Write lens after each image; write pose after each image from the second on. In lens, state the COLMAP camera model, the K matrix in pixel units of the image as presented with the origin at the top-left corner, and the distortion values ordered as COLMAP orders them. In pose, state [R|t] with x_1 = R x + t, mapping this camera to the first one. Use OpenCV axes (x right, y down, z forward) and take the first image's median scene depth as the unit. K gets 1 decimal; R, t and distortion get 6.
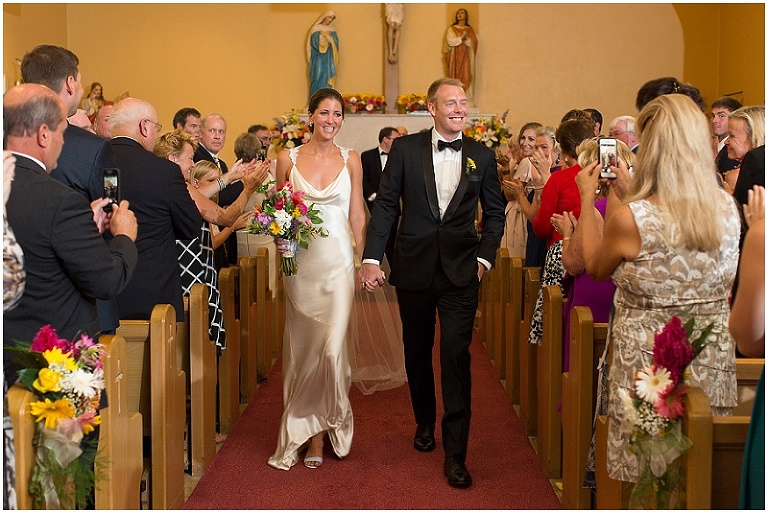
lens RADIAL K [[1112.4, 0, 380.7], [0, 1112.4, 256.4], [0, 0, 1]] dist [0.024968, 0.000000]
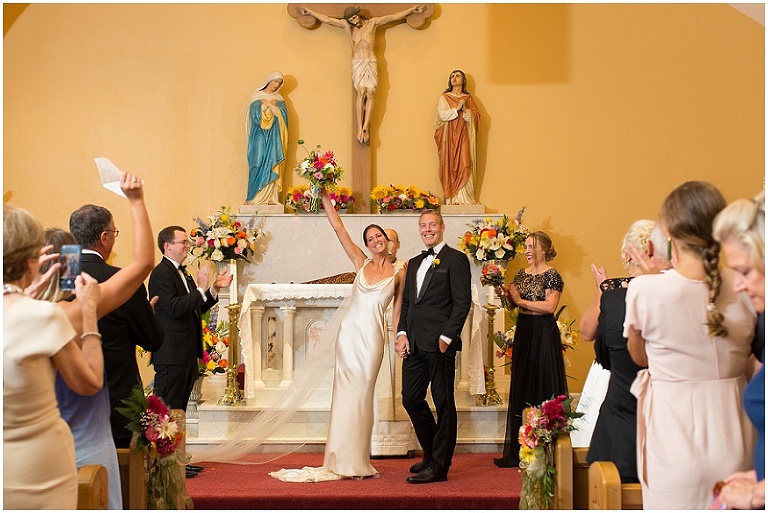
lens RADIAL K [[1112.4, 0, 383.0], [0, 1112.4, 256.8], [0, 0, 1]] dist [0.024968, 0.000000]
pose [[0.999473, -0.002396, 0.032375, 0.000339], [0.005687, 0.994774, -0.101944, -0.026924], [-0.031962, 0.102075, 0.994263, 0.290021]]
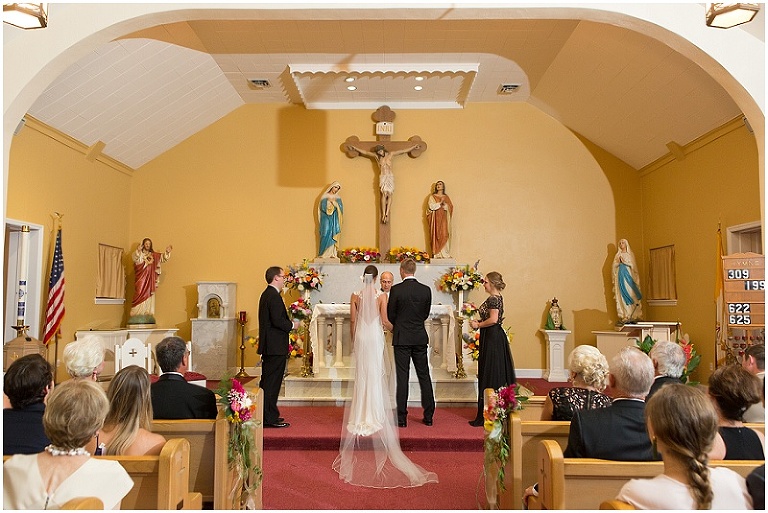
lens RADIAL K [[597.4, 0, 388.5], [0, 597.4, 255.8], [0, 0, 1]] dist [0.007399, -0.000405]
pose [[0.999916, 0.001552, 0.012868, 0.005580], [0.000483, 0.987646, -0.156703, -0.031913], [-0.012952, 0.156696, 0.987562, 0.342845]]
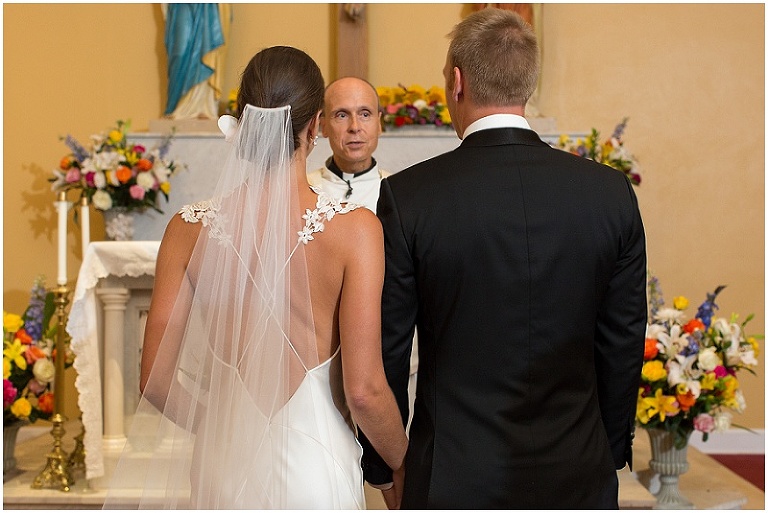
lens RADIAL K [[1112.4, 0, 386.1], [0, 1112.4, 261.1], [0, 0, 1]] dist [0.024968, 0.000000]
pose [[0.999990, -0.003910, 0.002328, 0.022118], [0.004082, 0.996858, -0.079106, -0.044142], [-0.002011, 0.079115, 0.996863, 0.575888]]
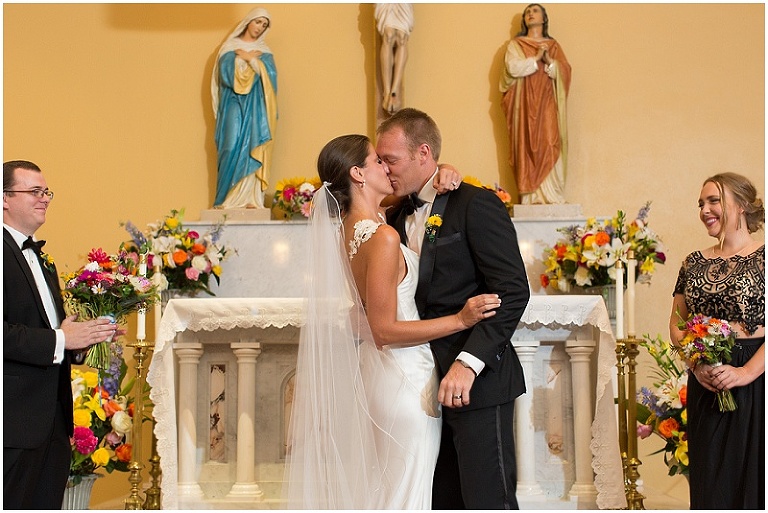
lens RADIAL K [[1112.4, 0, 390.1], [0, 1112.4, 254.8], [0, 0, 1]] dist [0.024968, 0.000000]
pose [[0.999922, -0.012474, 0.000057, 0.009448], [0.012244, 0.980542, -0.195926, -0.023585], [0.002388, 0.195911, 0.980619, 0.554439]]
